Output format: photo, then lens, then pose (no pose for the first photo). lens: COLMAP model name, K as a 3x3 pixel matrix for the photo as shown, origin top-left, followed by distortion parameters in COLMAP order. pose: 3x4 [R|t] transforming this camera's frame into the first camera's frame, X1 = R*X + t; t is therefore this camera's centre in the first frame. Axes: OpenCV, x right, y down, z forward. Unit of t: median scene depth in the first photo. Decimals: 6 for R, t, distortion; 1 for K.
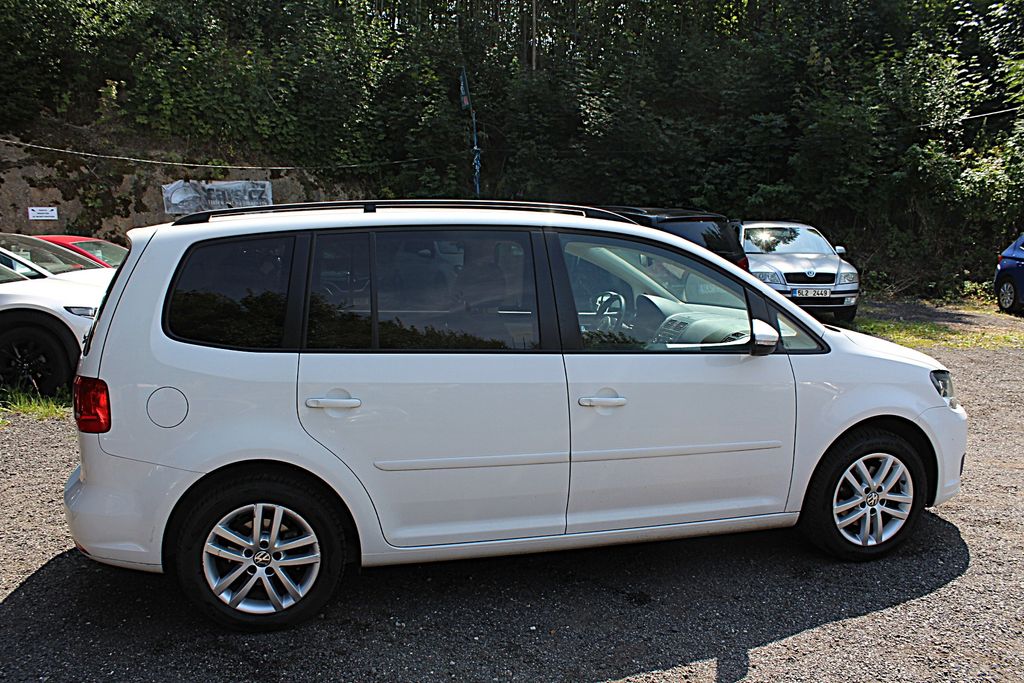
lens RADIAL K [[873.3, 0, 500.4], [0, 873.3, 342.6], [0, 0, 1]] dist [-0.186033, 0.181191]
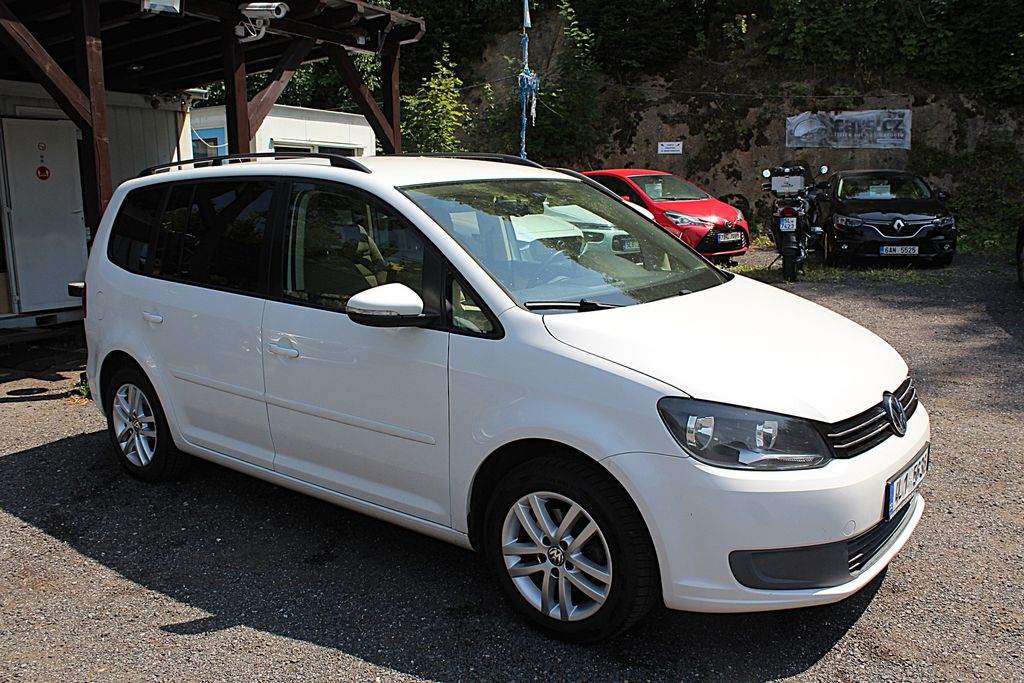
lens RADIAL K [[907.6, 0, 512.0], [0, 907.6, 341.5], [0, 0, 1]] dist [-0.164837, 0.159738]
pose [[0.608955, 0.138368, -0.781043, 0.239035], [-0.082899, 0.990377, 0.110819, -0.017736], [0.788861, -0.002736, 0.614566, 0.123094]]
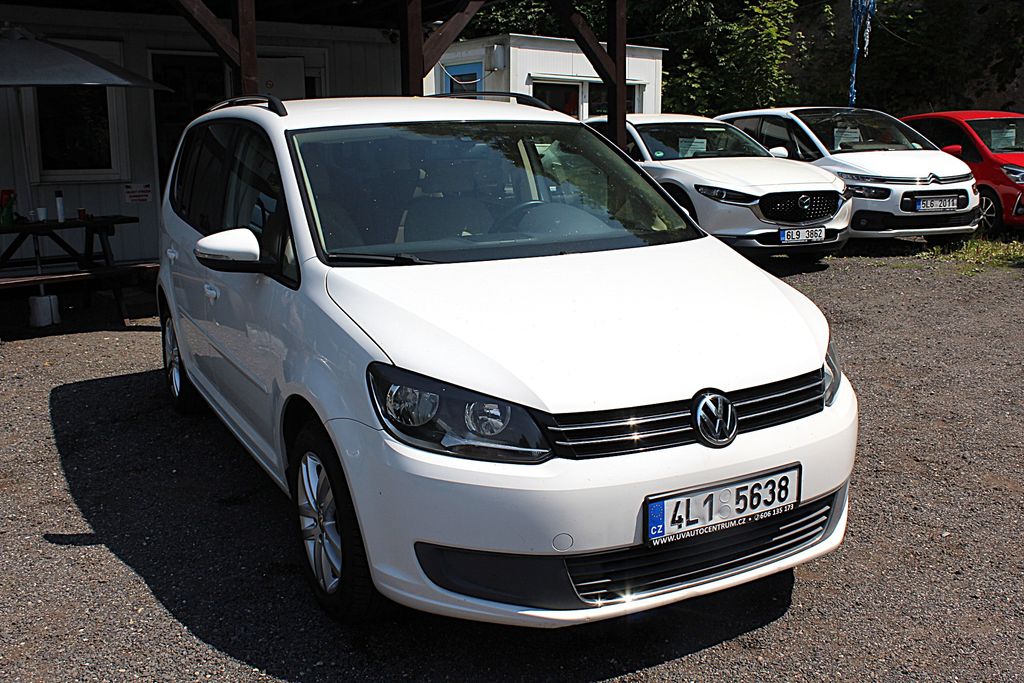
lens RADIAL K [[1041.8, 0, 512.0], [0, 1041.8, 341.5], [0, 0, 1]] dist [-0.145694, 0.179549]
pose [[0.228487, 0.202020, -0.952356, 0.299504], [-0.101908, 0.977822, 0.182973, -0.029389], [0.968199, 0.055246, 0.244007, 0.228408]]
